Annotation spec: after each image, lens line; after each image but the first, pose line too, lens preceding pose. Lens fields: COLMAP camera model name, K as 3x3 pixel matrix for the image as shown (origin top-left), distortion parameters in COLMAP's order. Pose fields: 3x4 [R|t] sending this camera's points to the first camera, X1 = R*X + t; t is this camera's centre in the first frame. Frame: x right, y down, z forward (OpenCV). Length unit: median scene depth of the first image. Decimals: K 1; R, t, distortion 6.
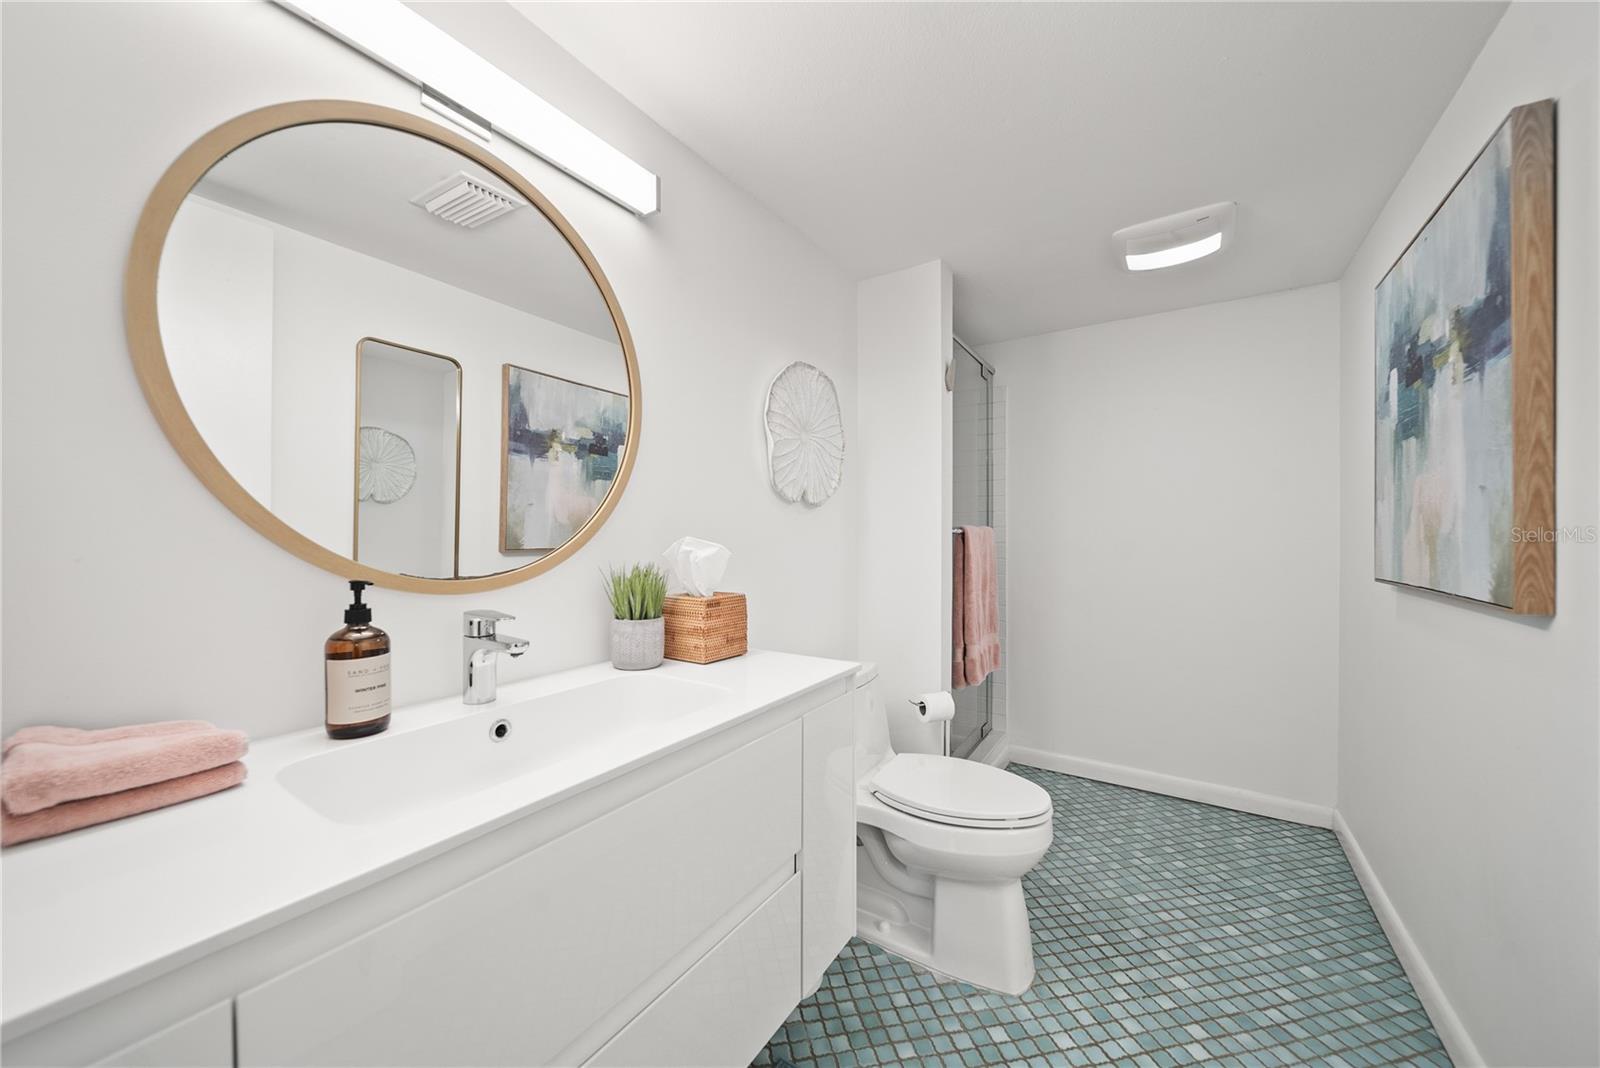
lens RADIAL K [[588.1, 0, 800.0], [0, 588.1, 534.0], [0, 0, 1]] dist [-0.000650, -0.000040]
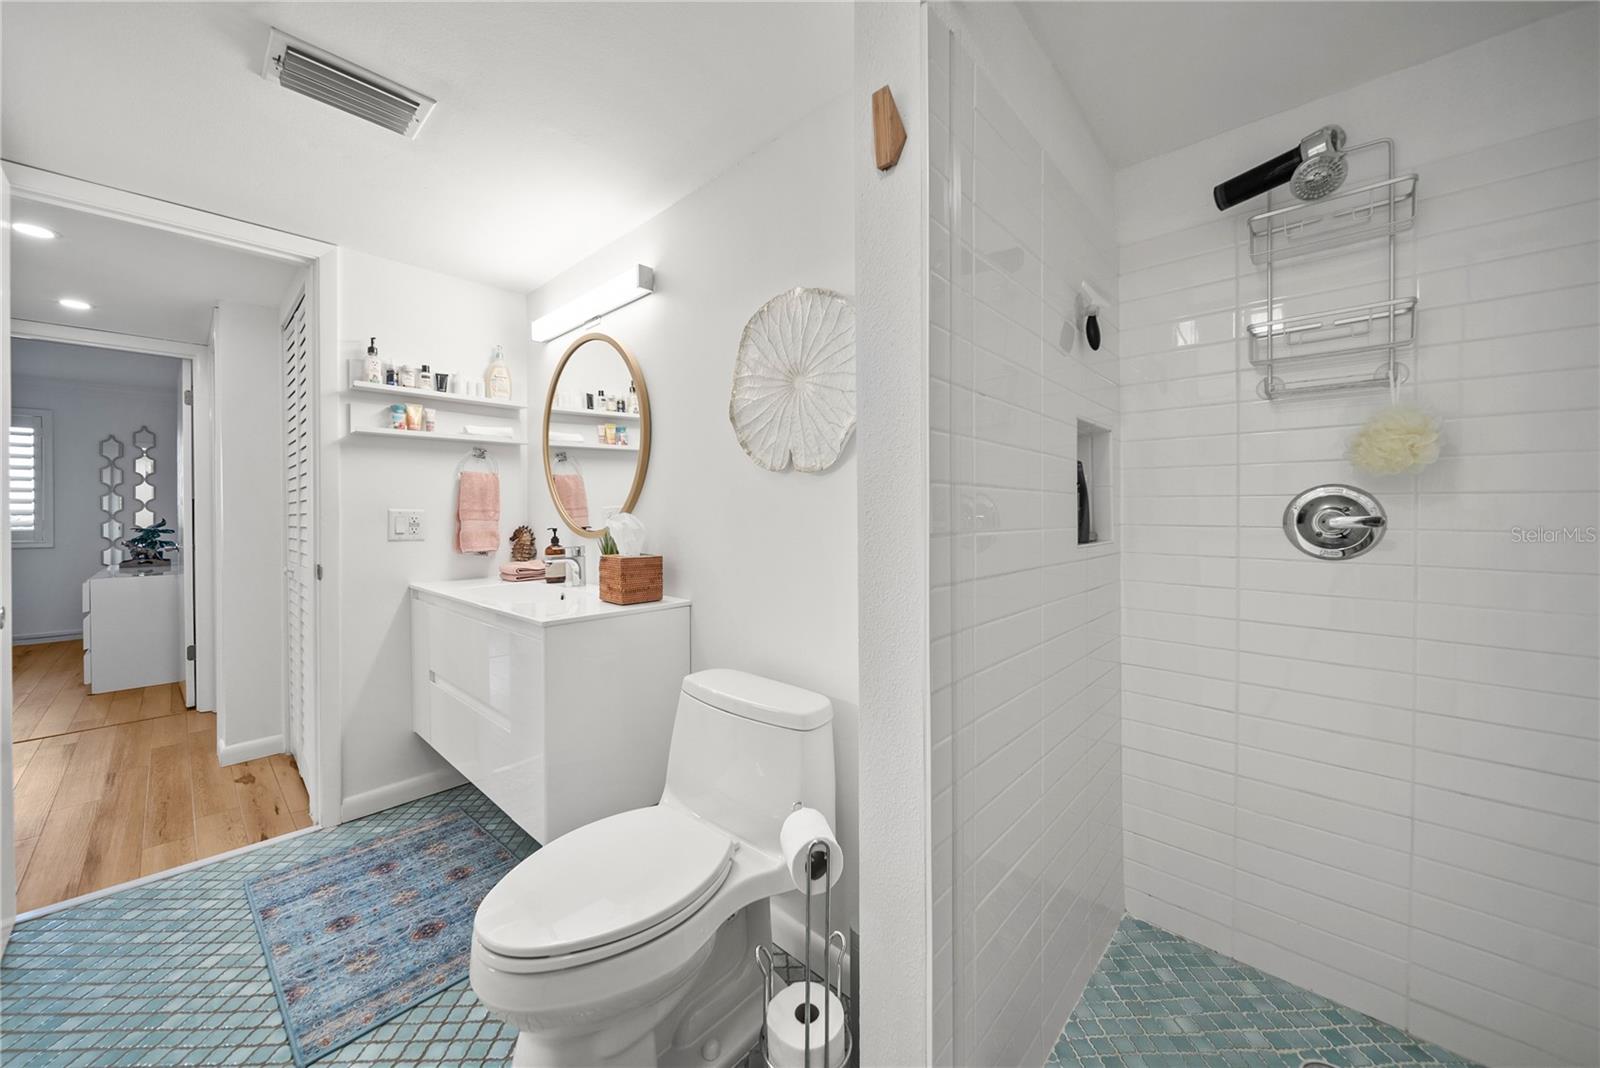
lens RADIAL K [[579.2, 0, 792.5], [0, 579.2, 513.8], [0, 0, 1]] dist [-0.000280, -0.000044]
pose [[-0.174865, -0.003853, -0.984585, 0.932936], [0.002428, 0.999988, -0.004345, 0.012709], [0.984589, -0.003150, -0.174853, 1.371915]]
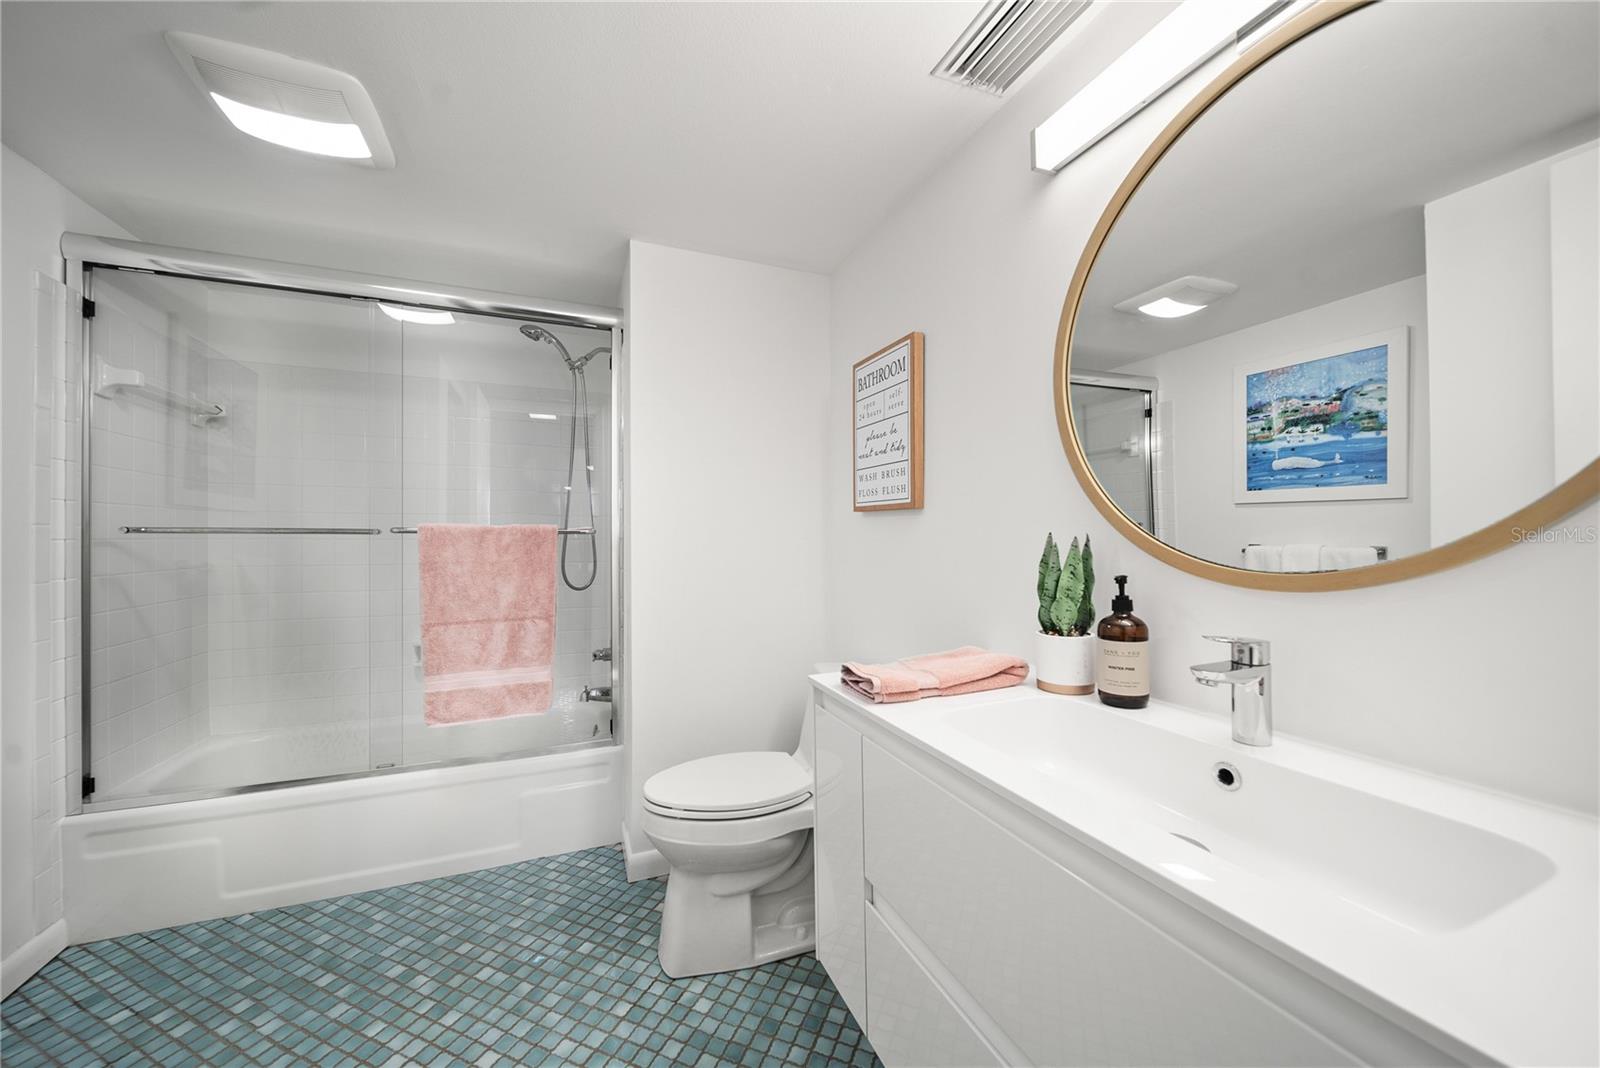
lens RADIAL K [[588.1, 0, 800.0], [0, 588.1, 534.0], [0, 0, 1]] dist [-0.000650, -0.000040]
pose [[-0.566737, -0.007161, -0.823867, 0.307965], [0.001543, 0.999951, -0.009752, 0.003017], [0.823897, -0.006798, -0.566699, 0.600912]]
